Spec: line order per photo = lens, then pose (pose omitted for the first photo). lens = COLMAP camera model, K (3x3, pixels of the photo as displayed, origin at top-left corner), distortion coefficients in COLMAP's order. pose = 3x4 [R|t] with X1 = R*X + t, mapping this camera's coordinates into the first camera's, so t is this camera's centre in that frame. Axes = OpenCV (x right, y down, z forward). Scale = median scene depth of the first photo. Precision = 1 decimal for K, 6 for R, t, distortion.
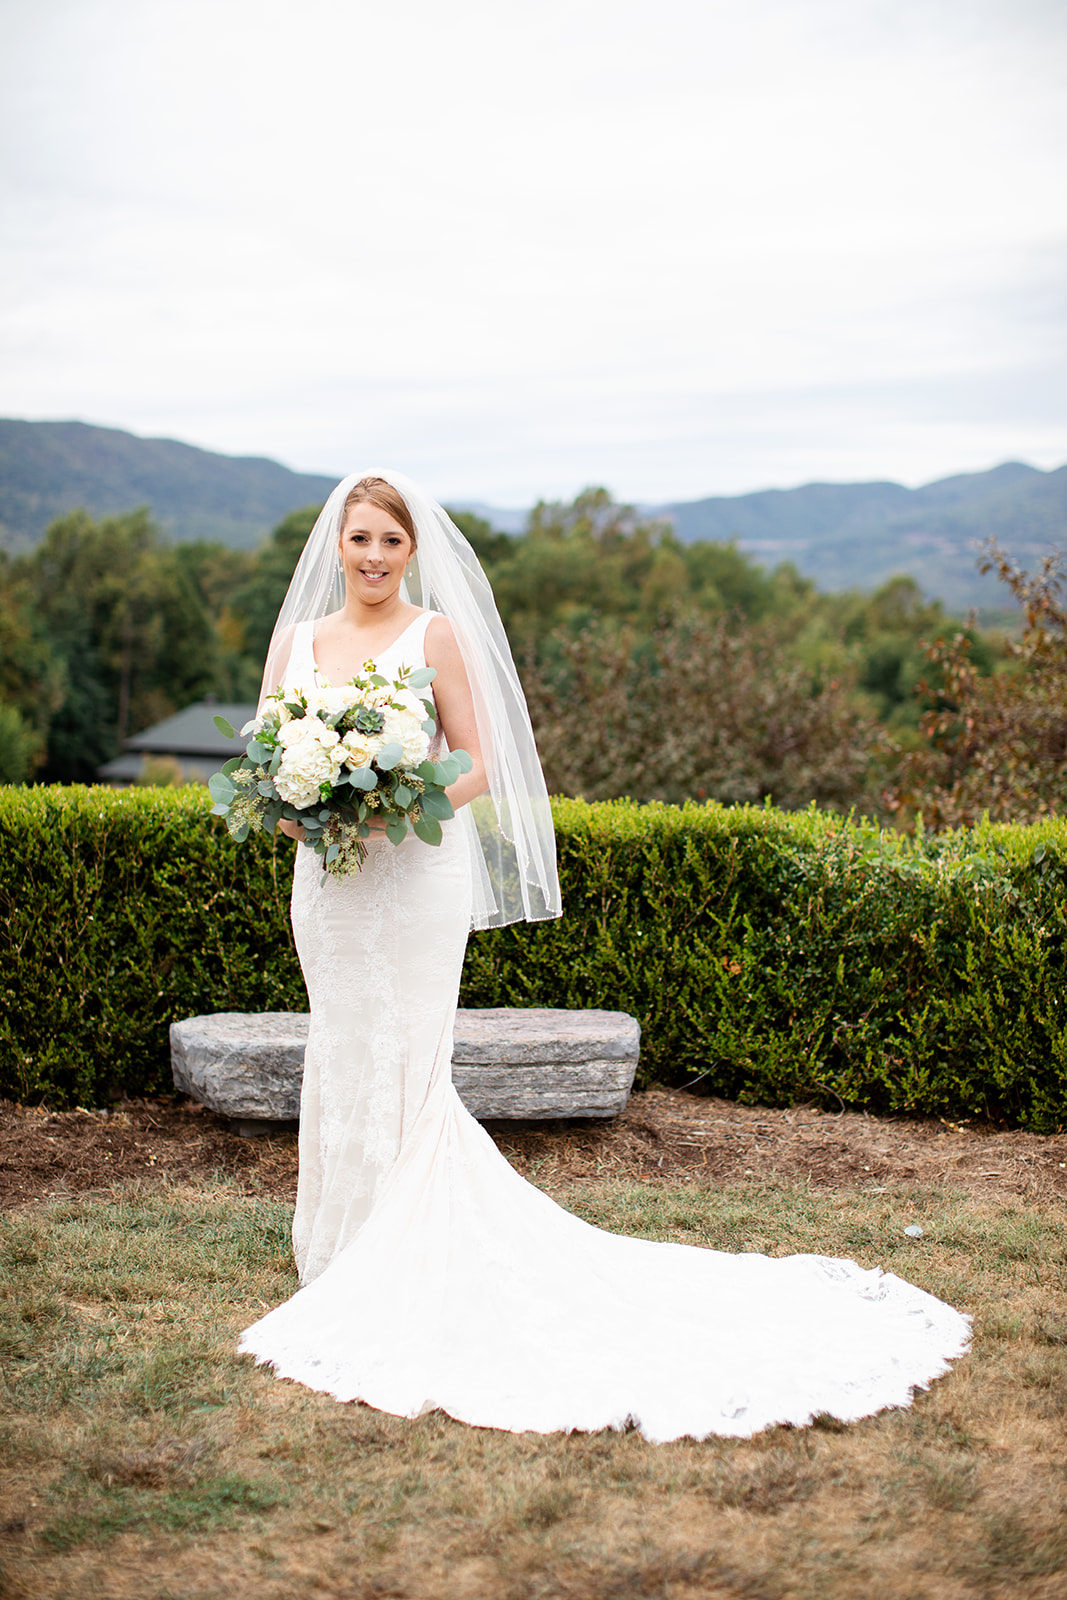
lens RADIAL K [[2381.6, 0, 533.5], [0, 2381.6, 800.0], [0, 0, 1]] dist [-0.173919, 0.408952]
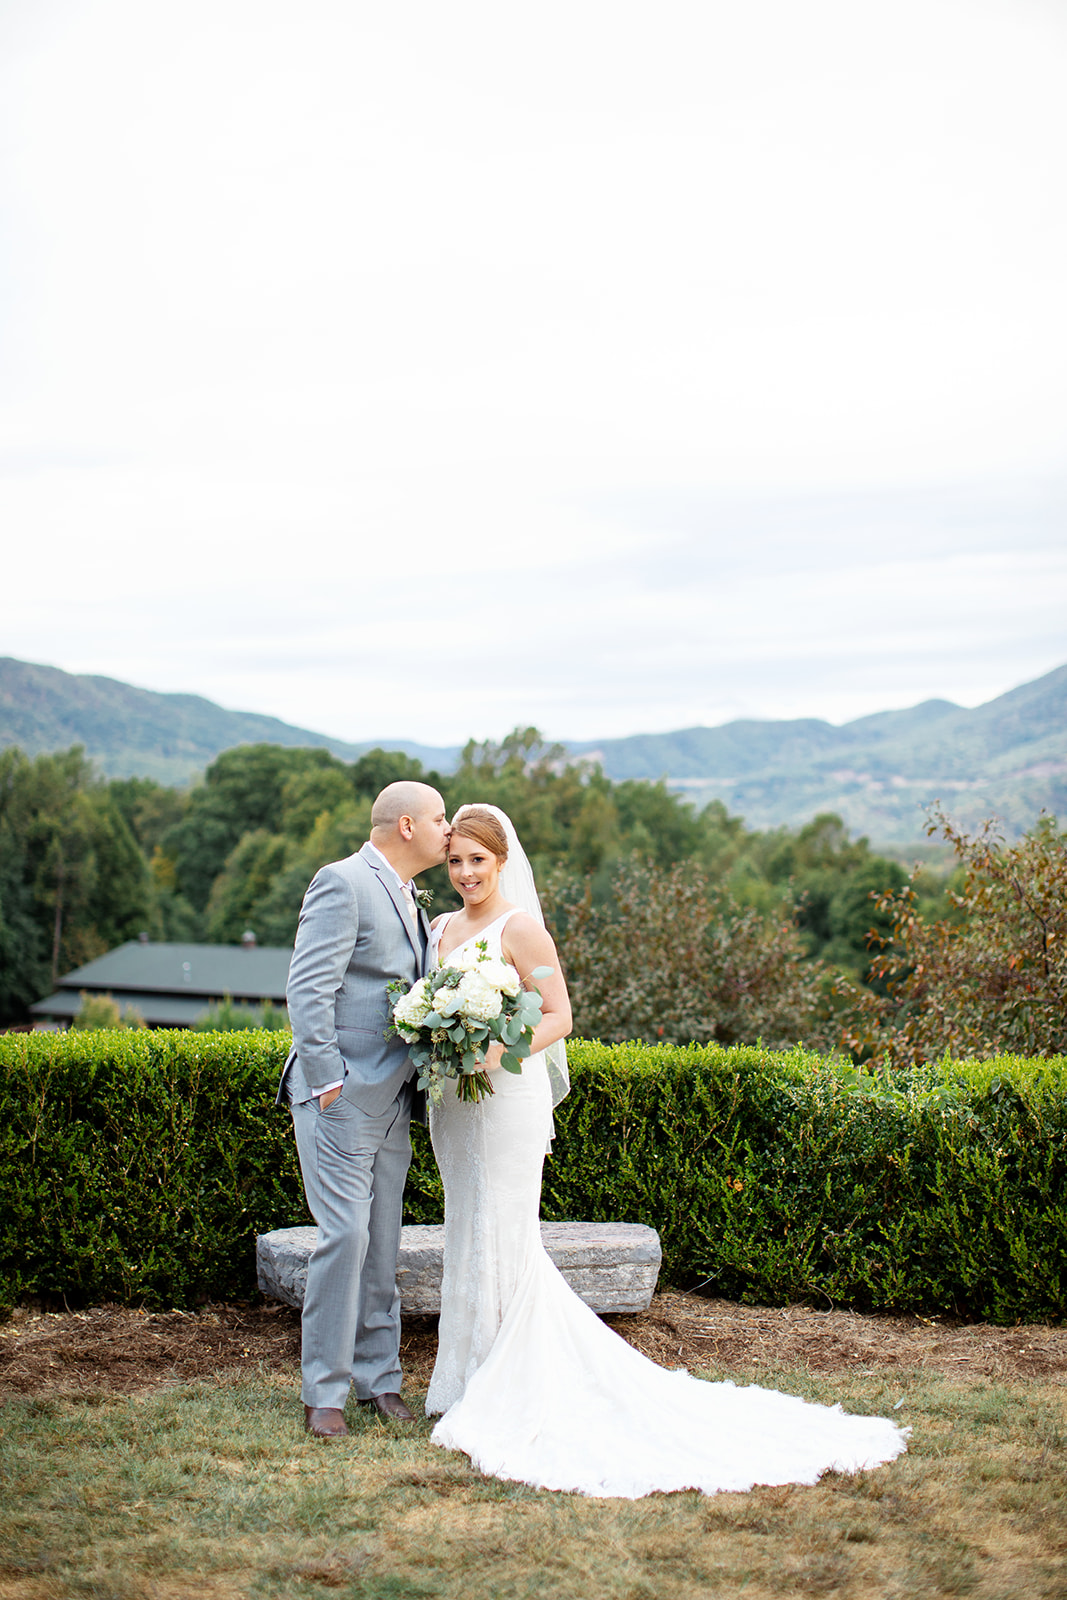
lens RADIAL K [[2381.6, 0, 533.5], [0, 2381.6, 800.0], [0, 0, 1]] dist [-0.173919, 0.408952]
pose [[0.999532, 0.000181, 0.030599, -0.051296], [0.002859, 0.995057, -0.099268, -0.002572], [-0.030466, 0.099309, 0.994590, -0.172909]]
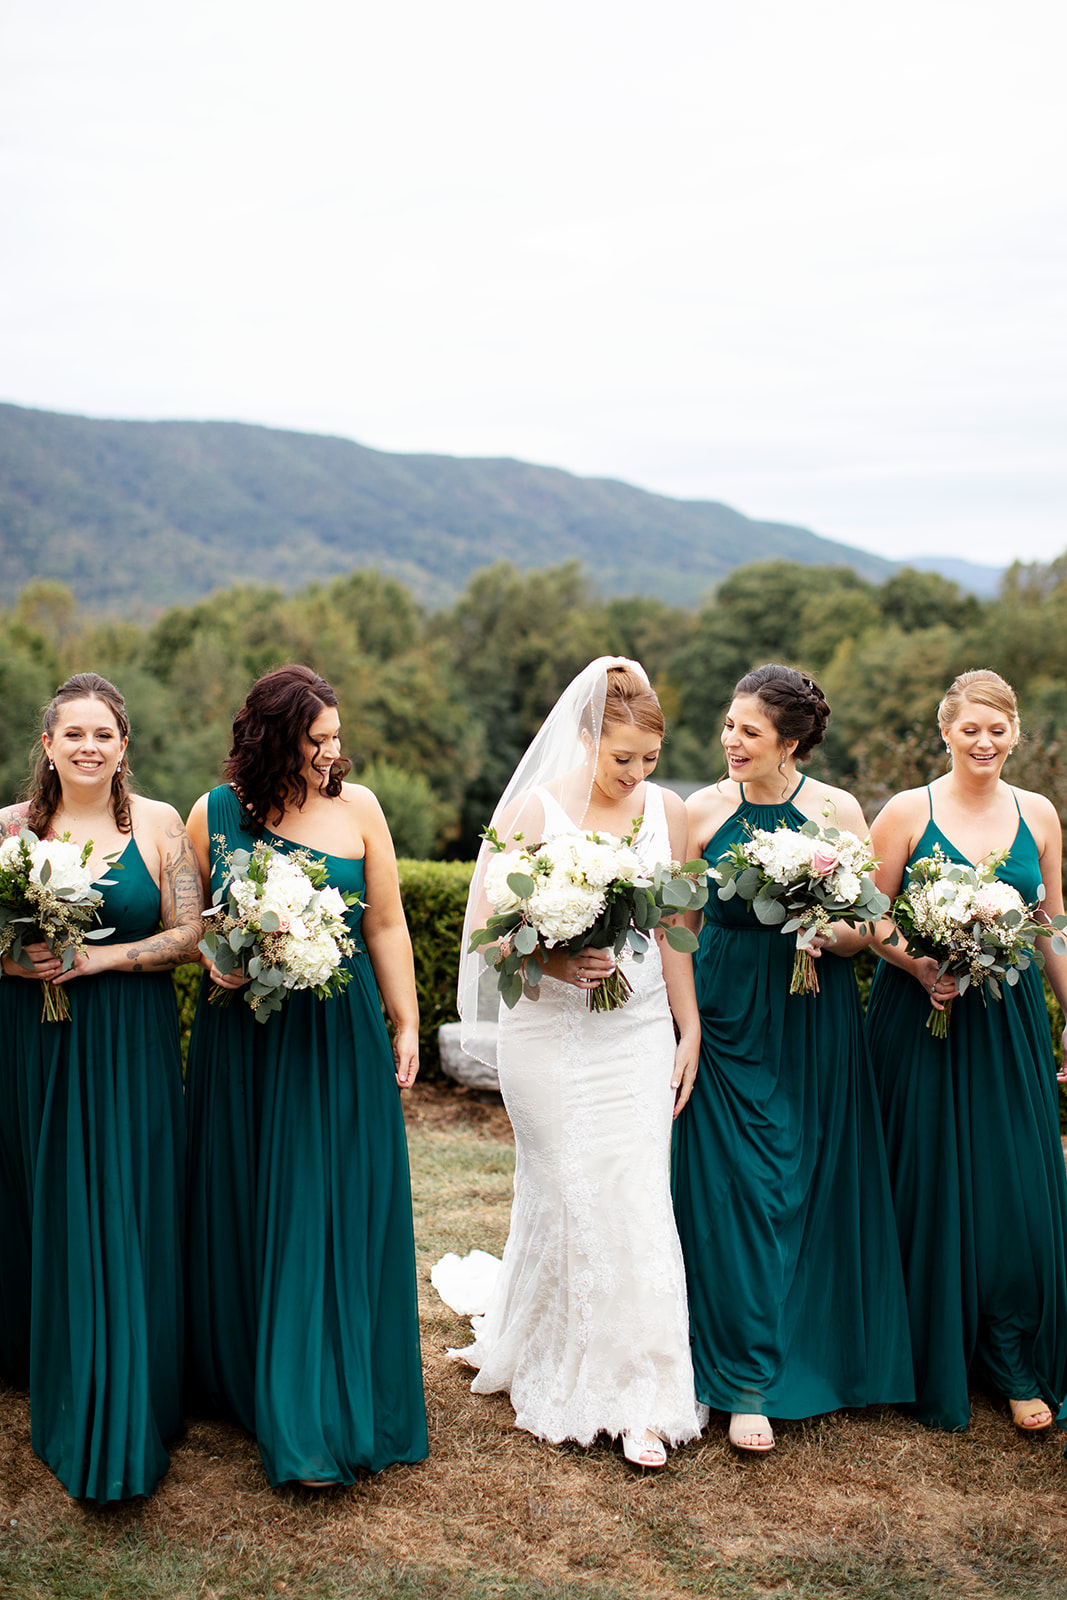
lens RADIAL K [[2689.8, 0, 533.5], [0, 2689.8, 800.0], [0, 0, 1]] dist [-0.042391, 0.839431]
pose [[0.983679, 0.031125, -0.177220, 0.181964], [-0.036946, 0.998878, -0.029640, 0.003076], [0.176098, 0.035704, 0.983725, -0.585609]]
